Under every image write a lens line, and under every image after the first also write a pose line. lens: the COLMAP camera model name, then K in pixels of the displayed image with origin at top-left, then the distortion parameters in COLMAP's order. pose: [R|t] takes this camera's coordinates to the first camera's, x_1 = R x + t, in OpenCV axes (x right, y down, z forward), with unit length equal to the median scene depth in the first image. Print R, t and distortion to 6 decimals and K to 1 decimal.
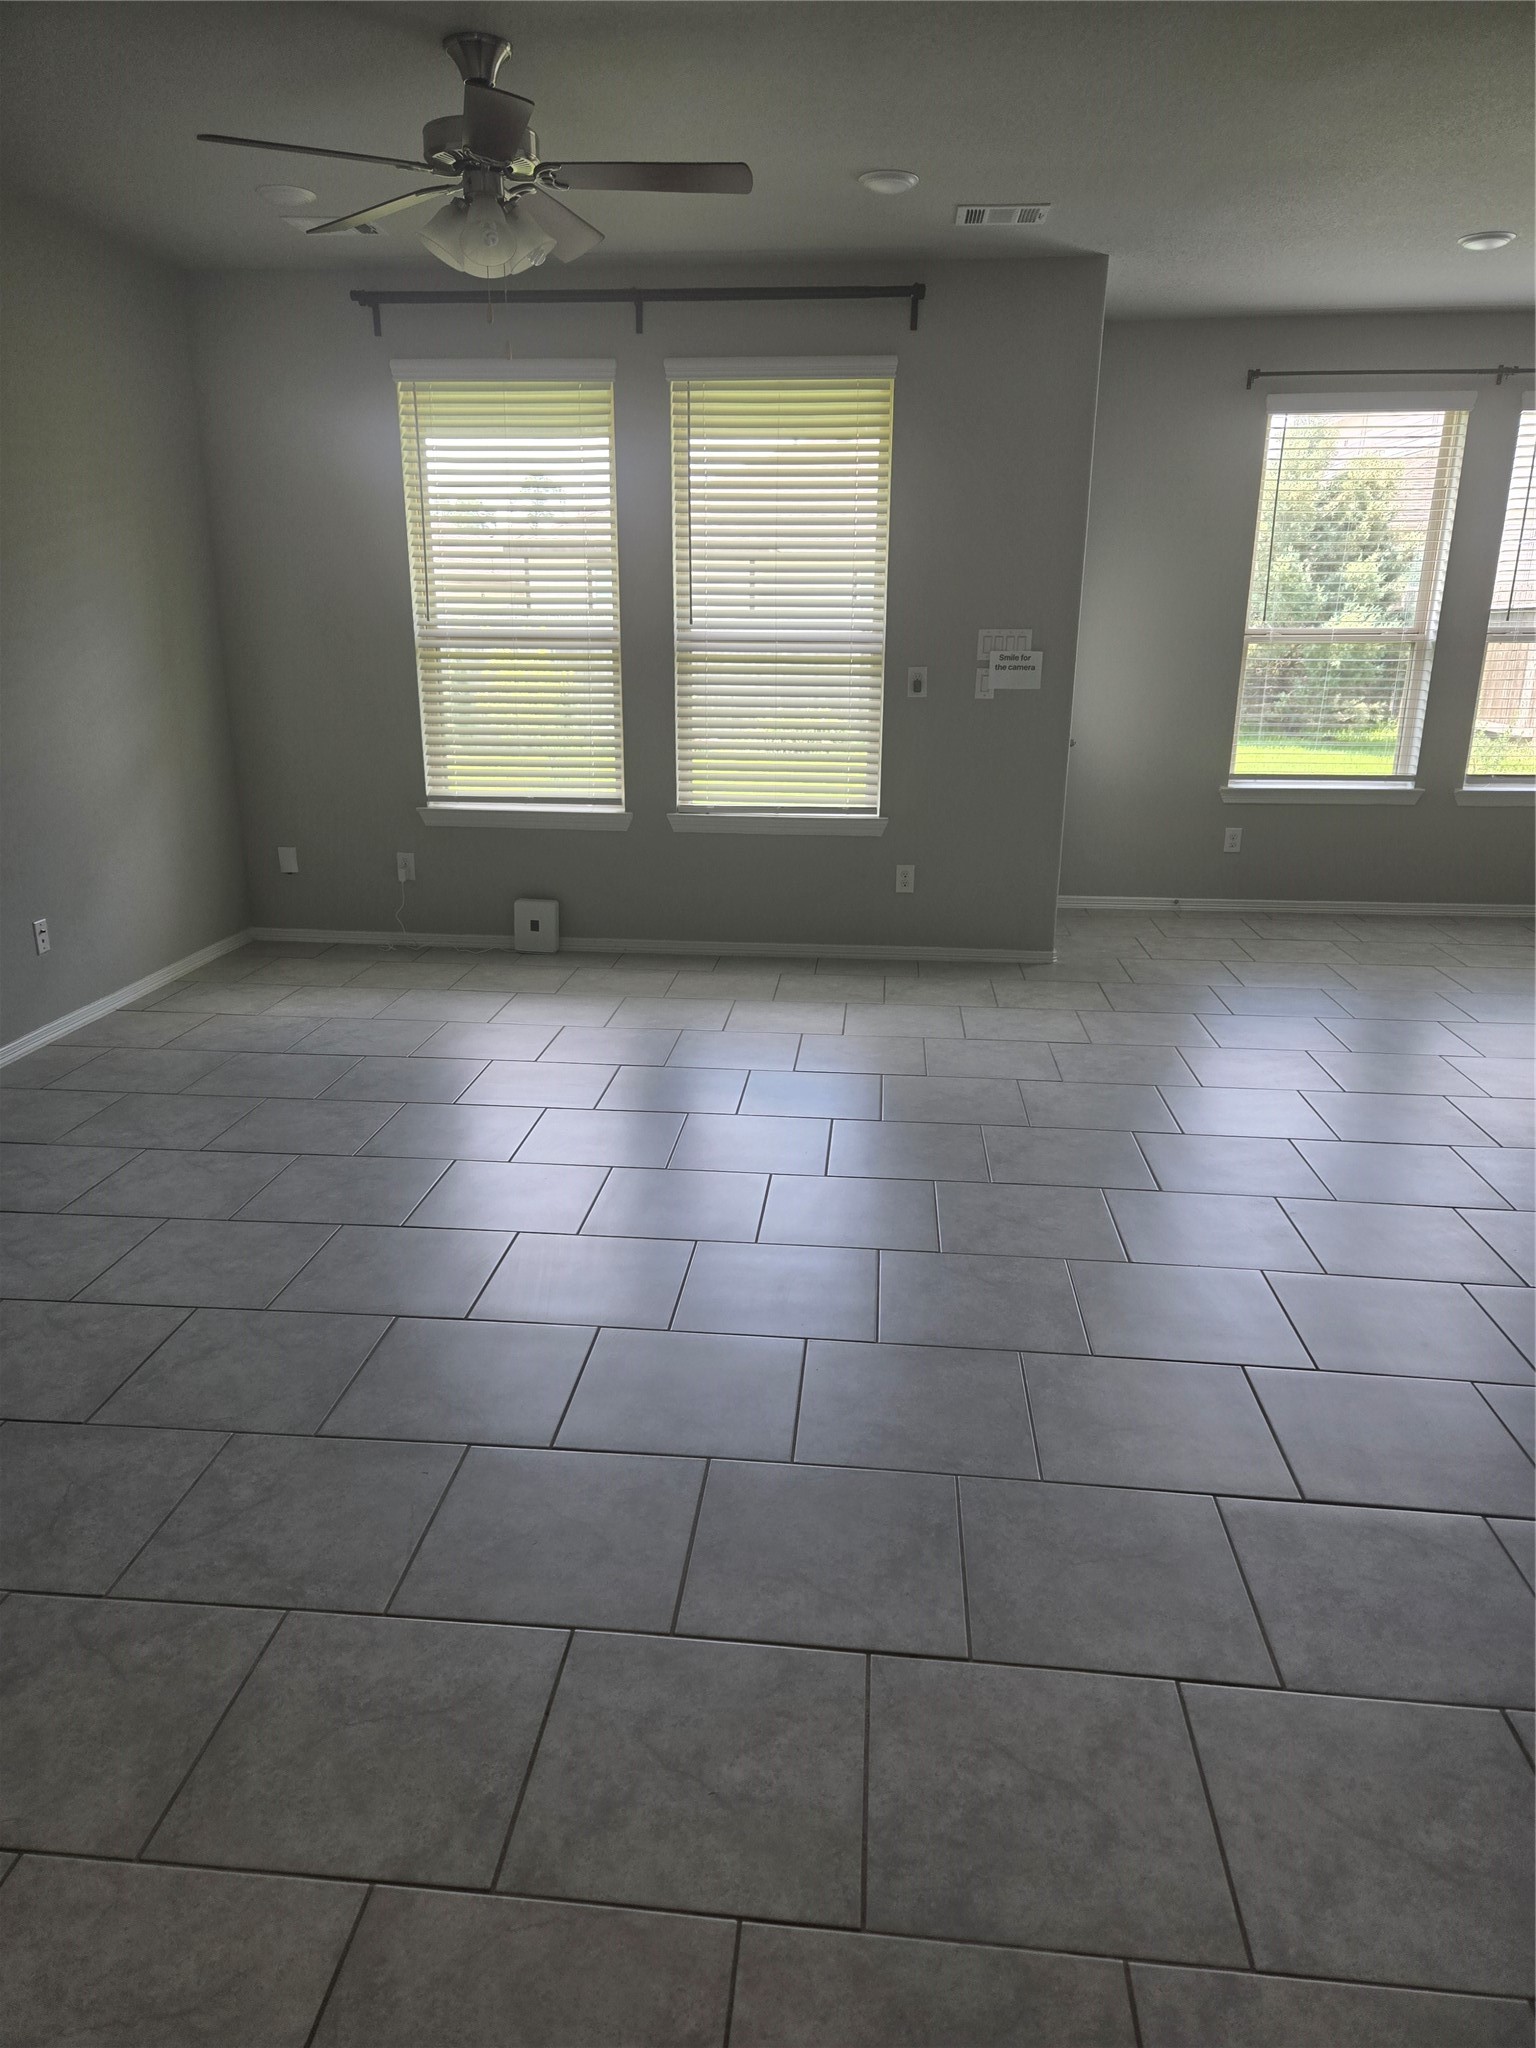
lens RADIAL K [[1363.0, 0, 733.0], [0, 1363.0, 1030.5], [0, 0, 1]] dist [0.041704, -0.025601]
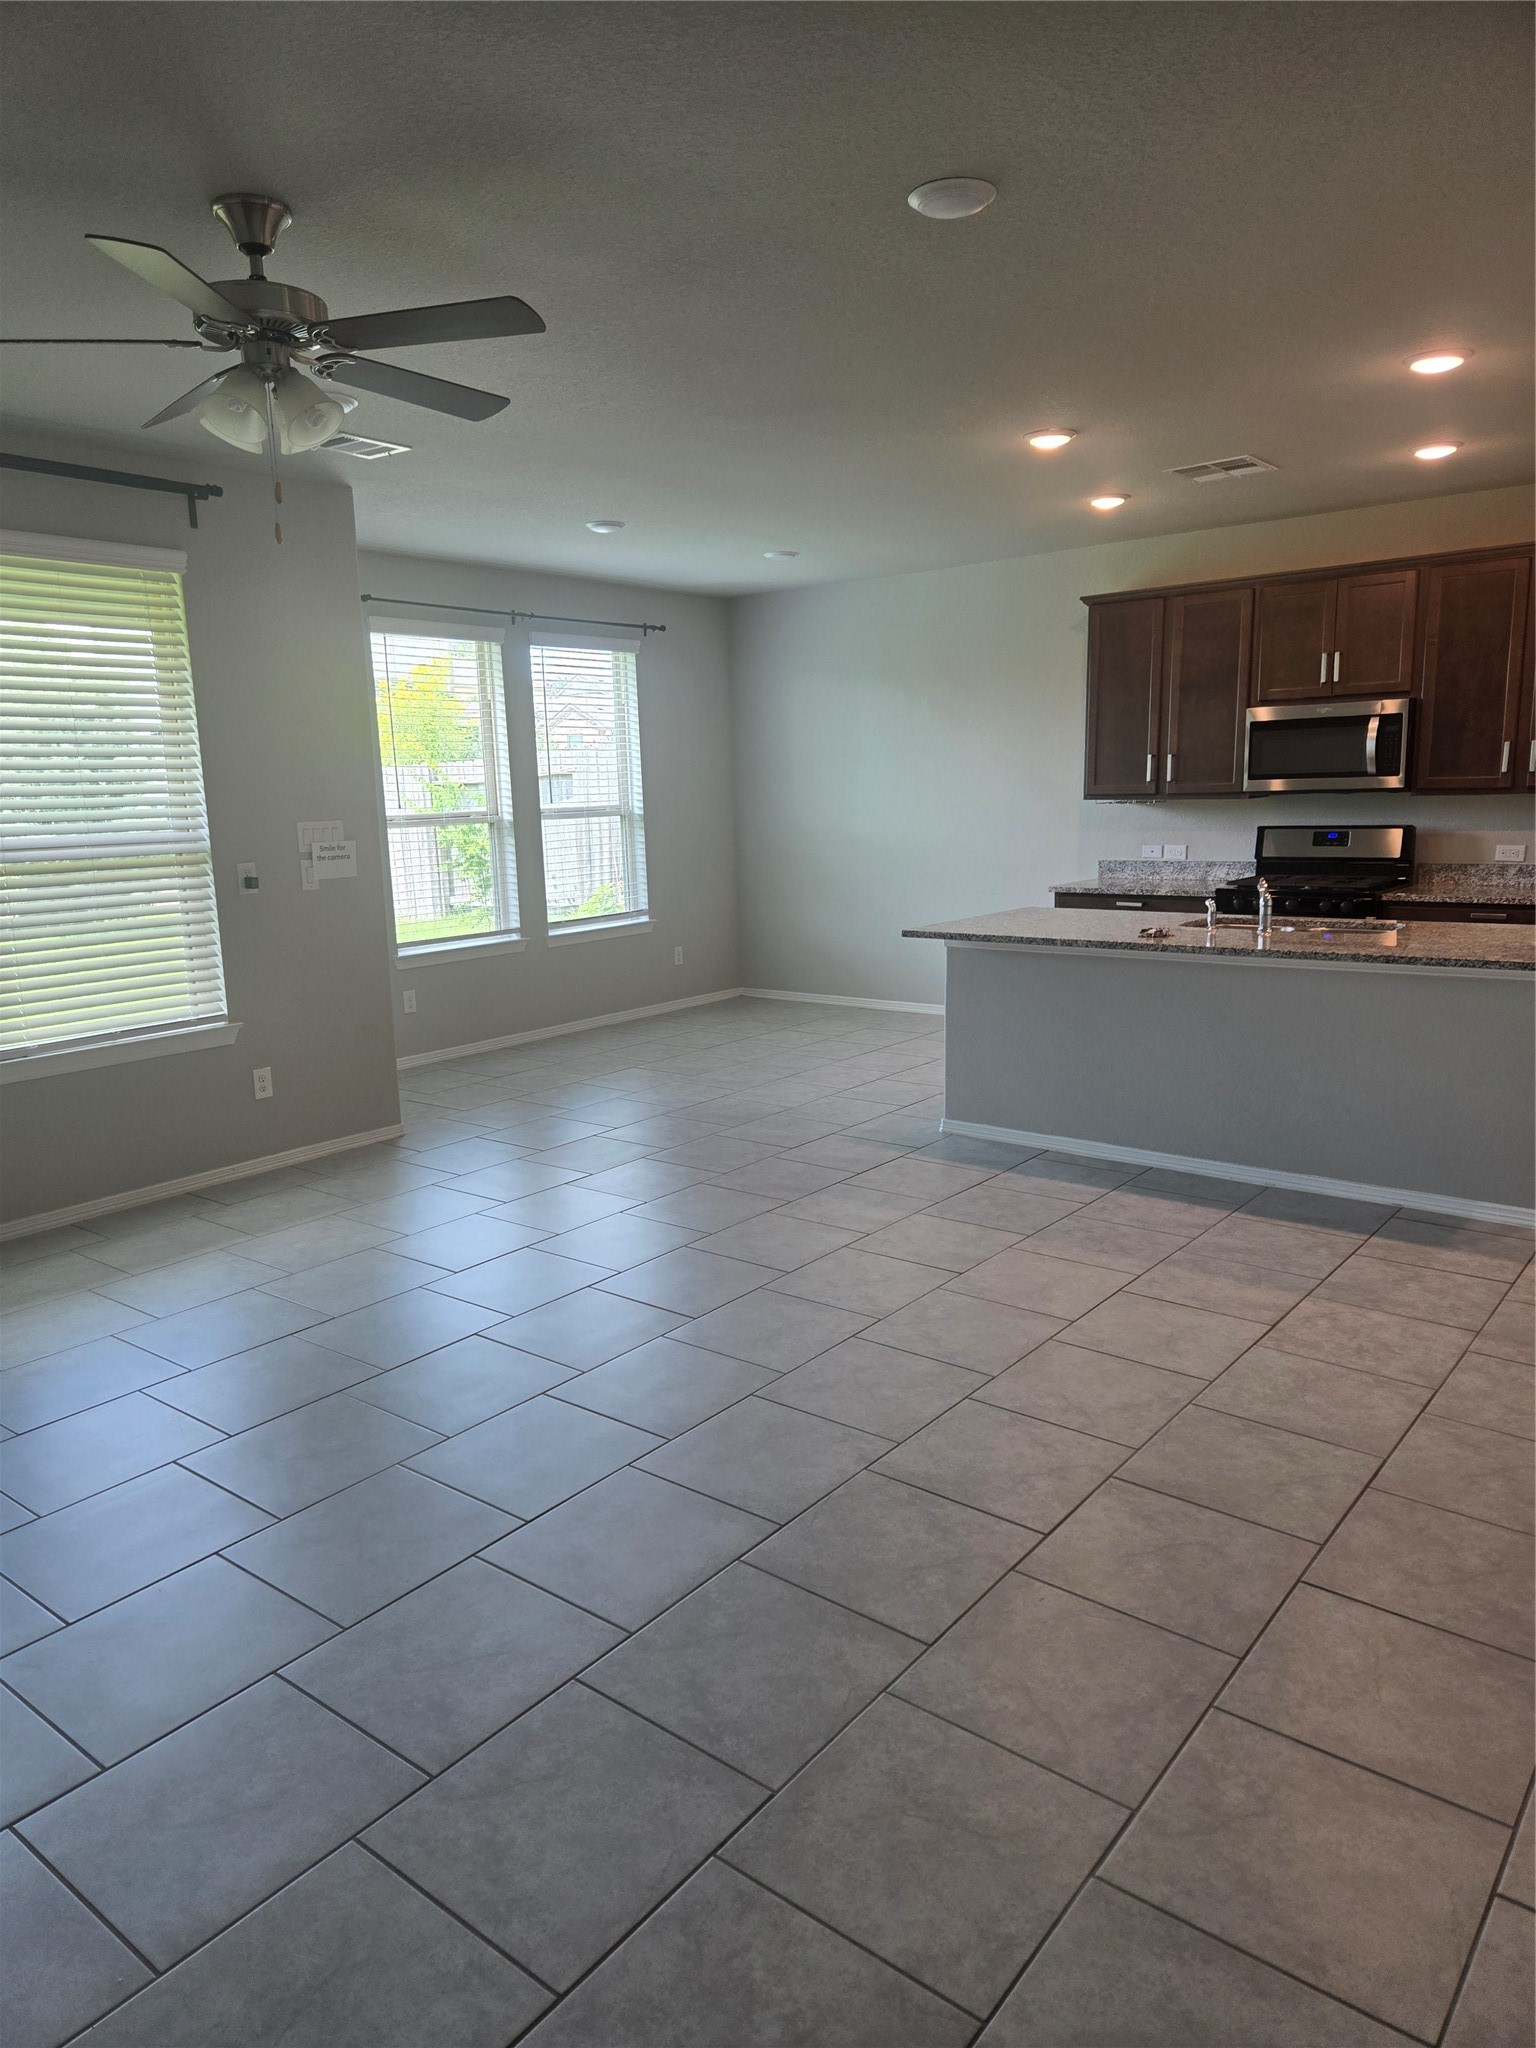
lens RADIAL K [[1363.0, 0, 762.9], [0, 1363.0, 1020.6], [0, 0, 1]] dist [0.041704, -0.025601]
pose [[0.549925, -0.162690, 0.819216, -0.471357], [0.273443, 0.961859, 0.007460, -0.070169], [-0.789184, 0.219906, 0.573437, 0.196274]]
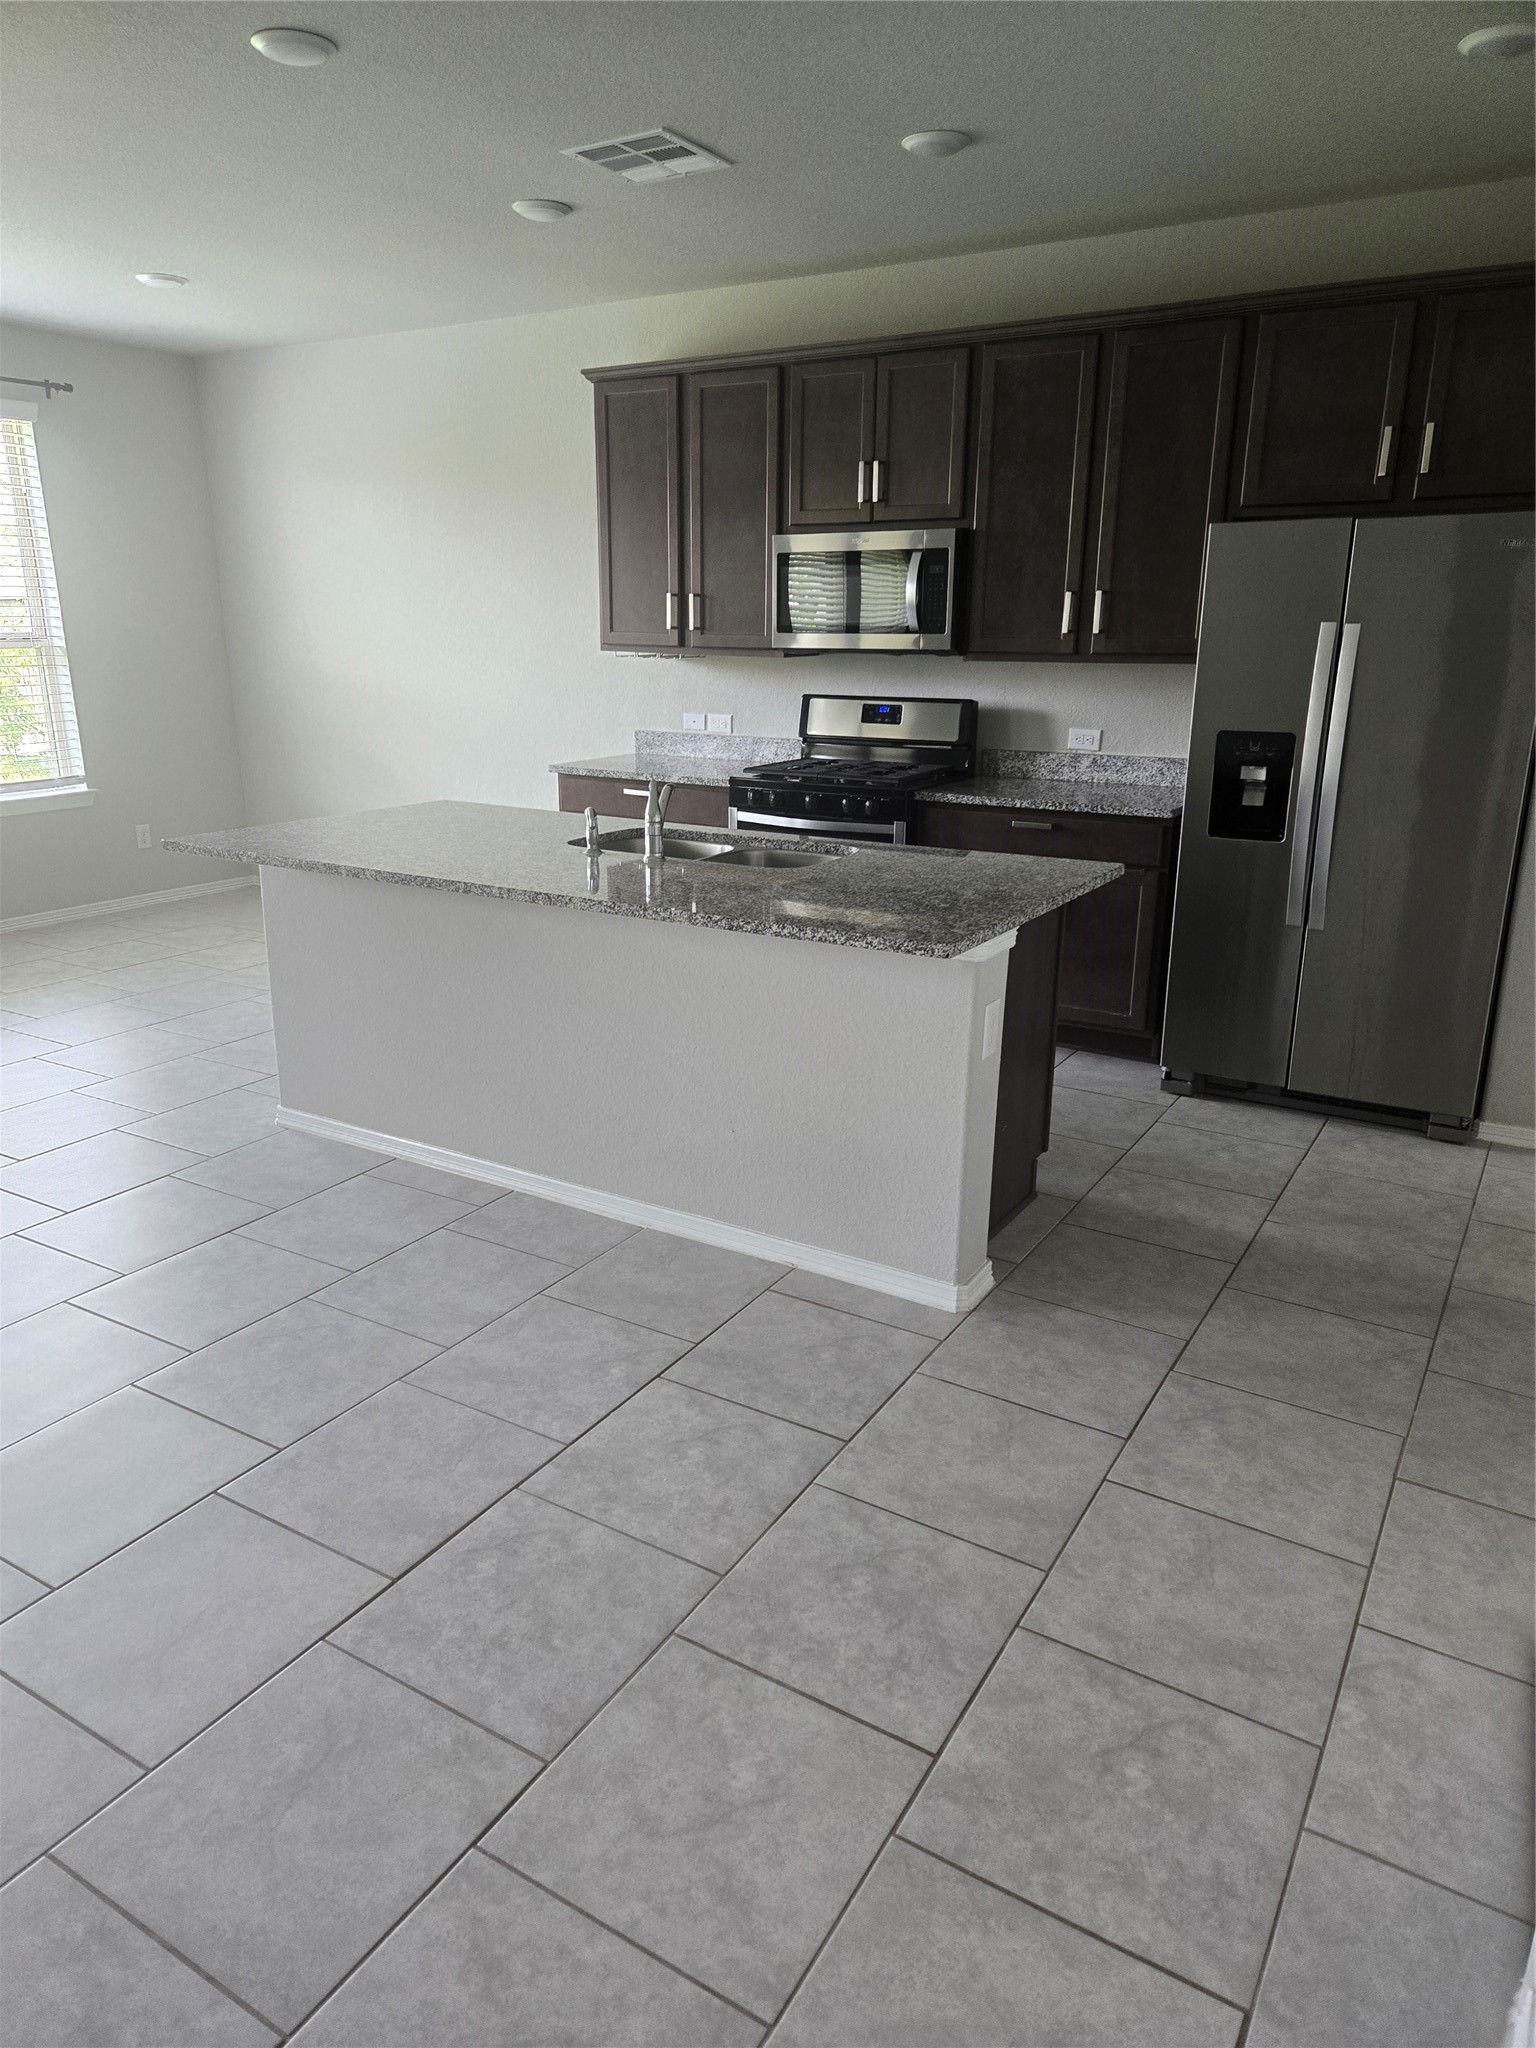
lens RADIAL K [[1363.0, 0, 772.2], [0, 1363.0, 1020.4], [0, 0, 1]] dist [0.041704, -0.025601]
pose [[0.429679, -0.256001, 0.865932, -0.077443], [0.260587, 0.953325, 0.152534, -0.040360], [-0.864564, 0.160110, 0.476334, 0.111613]]
